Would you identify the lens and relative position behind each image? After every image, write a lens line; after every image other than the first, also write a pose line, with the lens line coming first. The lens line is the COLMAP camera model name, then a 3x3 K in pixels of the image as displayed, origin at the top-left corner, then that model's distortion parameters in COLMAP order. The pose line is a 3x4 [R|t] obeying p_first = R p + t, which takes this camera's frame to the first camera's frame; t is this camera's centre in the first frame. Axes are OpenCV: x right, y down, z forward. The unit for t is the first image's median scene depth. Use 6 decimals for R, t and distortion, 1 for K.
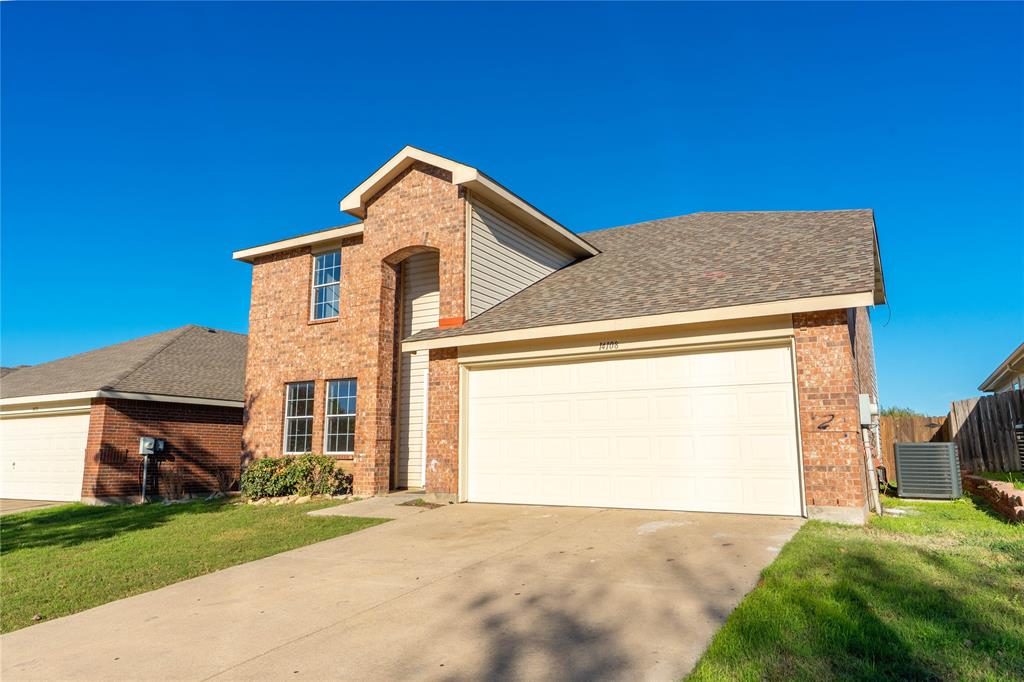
lens RADIAL K [[683.4, 0, 512.6], [0, 683.4, 339.1], [0, 0, 1]] dist [-0.003003, 0.000598]
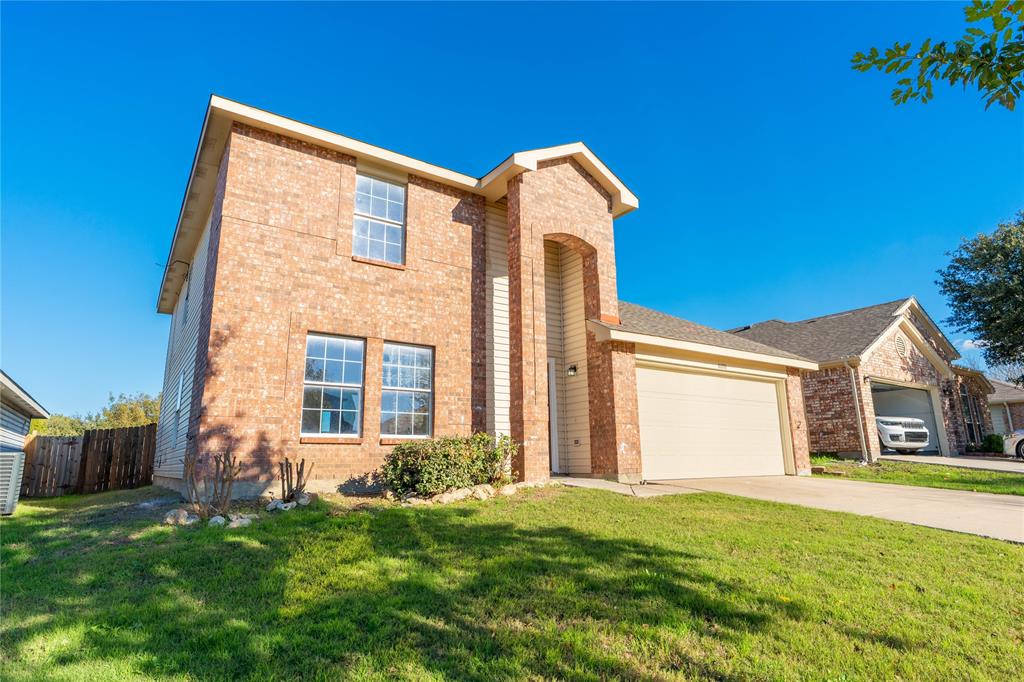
lens RADIAL K [[558.8, 0, 516.9], [0, 558.8, 338.8], [0, 0, 1]] dist [-0.006291, -0.000345]
pose [[0.420654, 0.190574, 0.886979, -0.877607], [-0.141286, 0.979520, -0.143452, 0.145620], [-0.896152, -0.064974, 0.438964, 0.678476]]
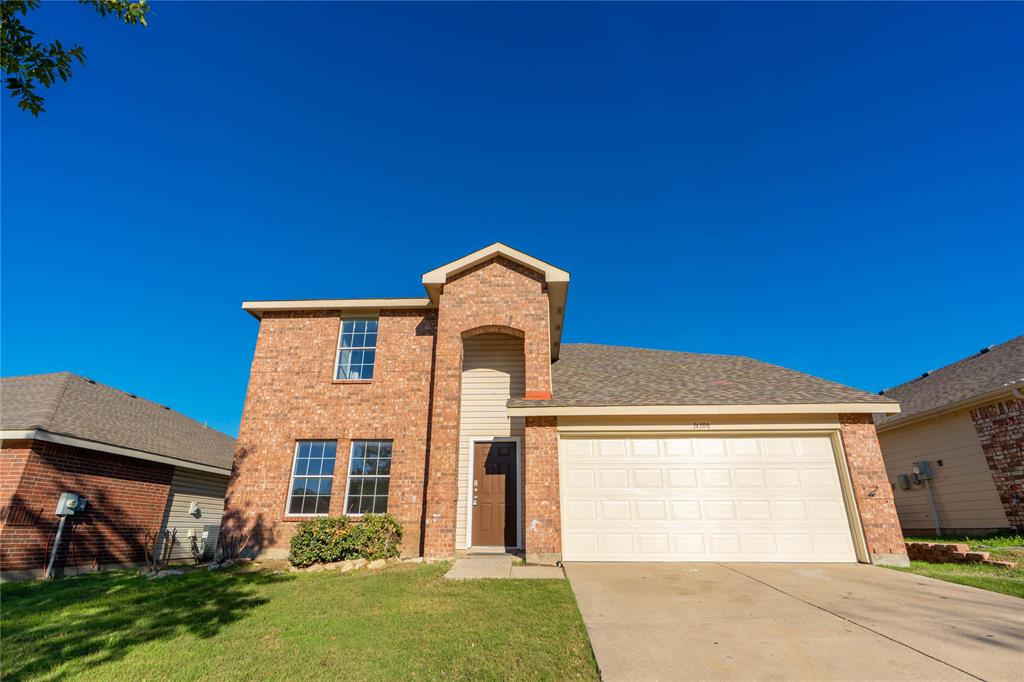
lens RADIAL K [[497.6, 0, 514.8], [0, 497.6, 339.5], [0, 0, 1]] dist [-0.004188, 0.000163]
pose [[0.883838, 0.169482, 0.436012, -0.465778], [-0.080762, 0.973349, -0.214638, 0.062198], [-0.460769, 0.154492, 0.873970, 0.252958]]
